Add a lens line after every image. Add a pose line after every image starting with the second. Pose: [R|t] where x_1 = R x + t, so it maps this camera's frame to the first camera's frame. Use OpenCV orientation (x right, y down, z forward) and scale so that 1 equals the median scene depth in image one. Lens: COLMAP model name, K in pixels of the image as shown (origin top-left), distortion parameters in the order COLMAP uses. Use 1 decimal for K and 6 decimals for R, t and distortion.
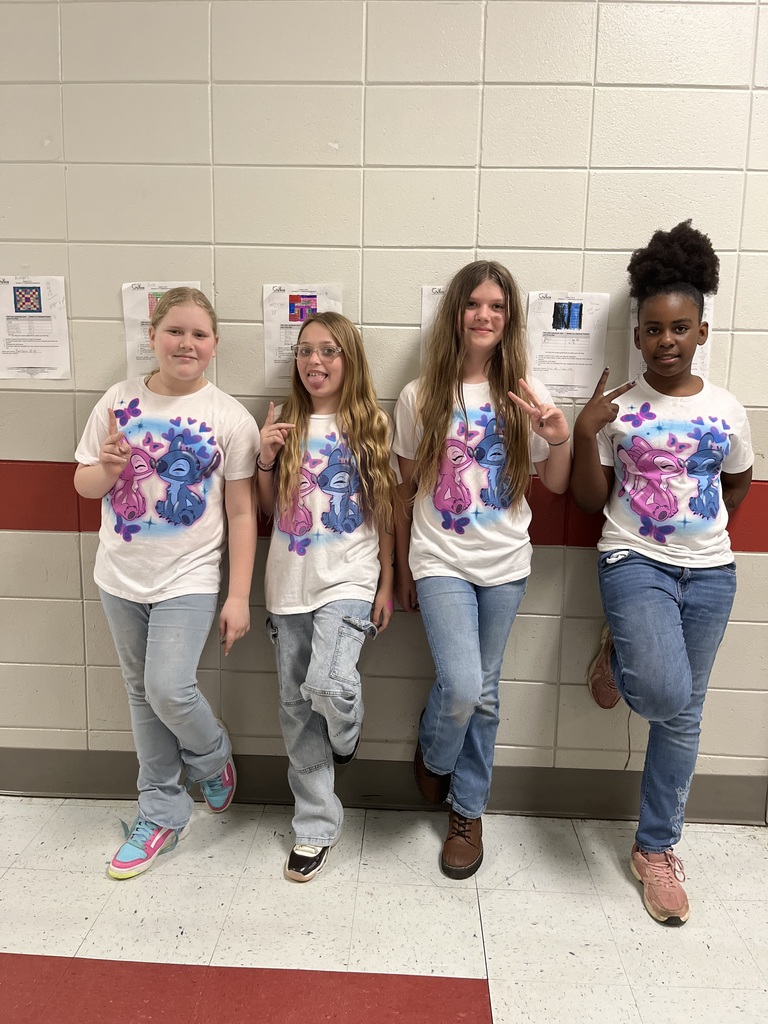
lens RADIAL K [[767.6, 0, 380.5], [0, 767.6, 506.2], [0, 0, 1]] dist [0.068001, -0.106594]
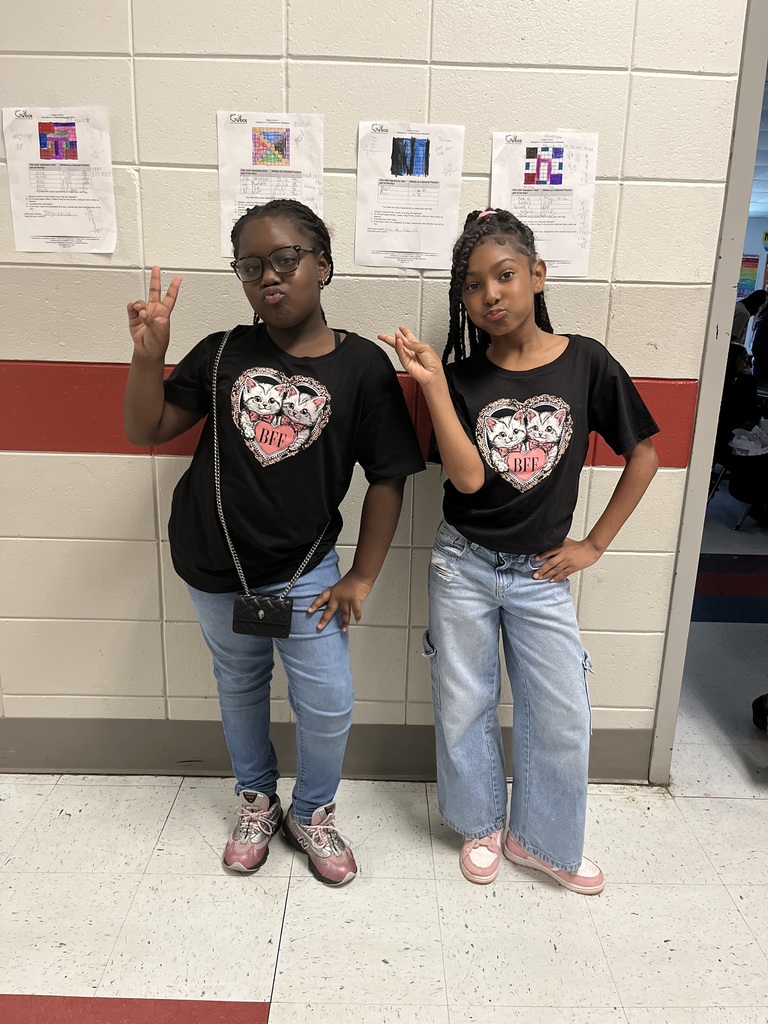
lens RADIAL K [[767.6, 0, 380.6], [0, 767.6, 518.4], [0, 0, 1]] dist [0.068001, -0.106594]
pose [[0.998691, -0.007865, 0.050550, 0.172430], [0.002300, 0.994016, 0.109211, 0.024018], [-0.051106, -0.108952, 0.992732, 0.208015]]
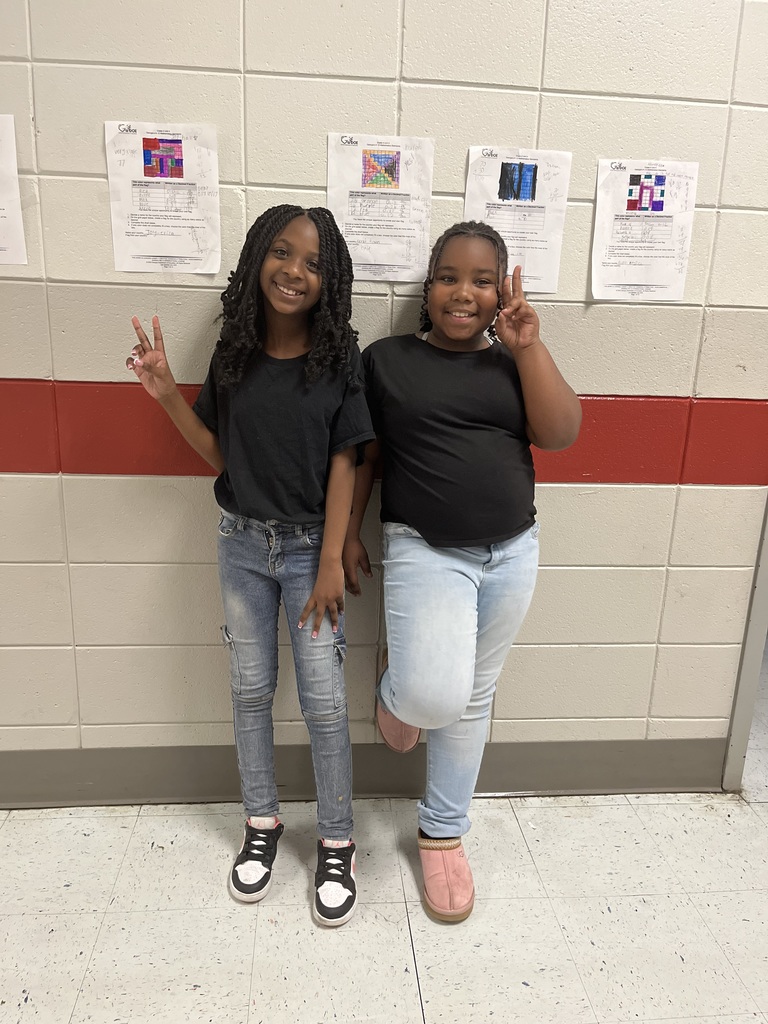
lens RADIAL K [[767.6, 0, 377.9], [0, 767.6, 517.5], [0, 0, 1]] dist [0.068001, -0.106594]
pose [[0.991833, -0.020625, 0.125864, 0.000749], [0.007159, 0.994286, 0.106511, 0.002140], [-0.127341, -0.104741, 0.986313, 0.226417]]
